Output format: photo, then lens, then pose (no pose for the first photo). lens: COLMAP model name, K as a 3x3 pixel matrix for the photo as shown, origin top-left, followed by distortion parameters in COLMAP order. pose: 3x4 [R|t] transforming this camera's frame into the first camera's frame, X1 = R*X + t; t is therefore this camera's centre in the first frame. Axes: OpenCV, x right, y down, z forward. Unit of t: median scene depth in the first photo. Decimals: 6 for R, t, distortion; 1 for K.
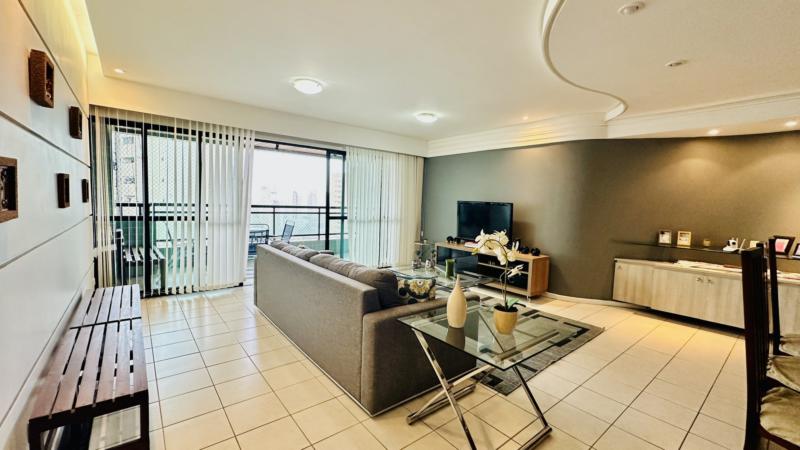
lens RADIAL K [[327.1, 0, 400.0], [0, 327.1, 225.0], [0, 0, 1]] dist [0.001498, 0.000038]
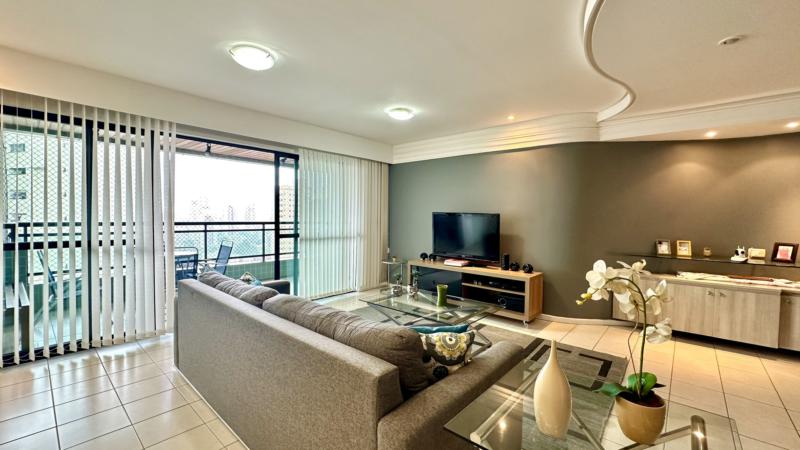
lens RADIAL K [[327.1, 0, 400.0], [0, 327.1, 225.0], [0, 0, 1]] dist [0.001498, 0.000038]
pose [[0.985773, -0.024265, 0.166319, -0.071264], [0.030501, 0.998920, -0.035041, -0.014930], [-0.165289, 0.039616, 0.985449, 0.194784]]
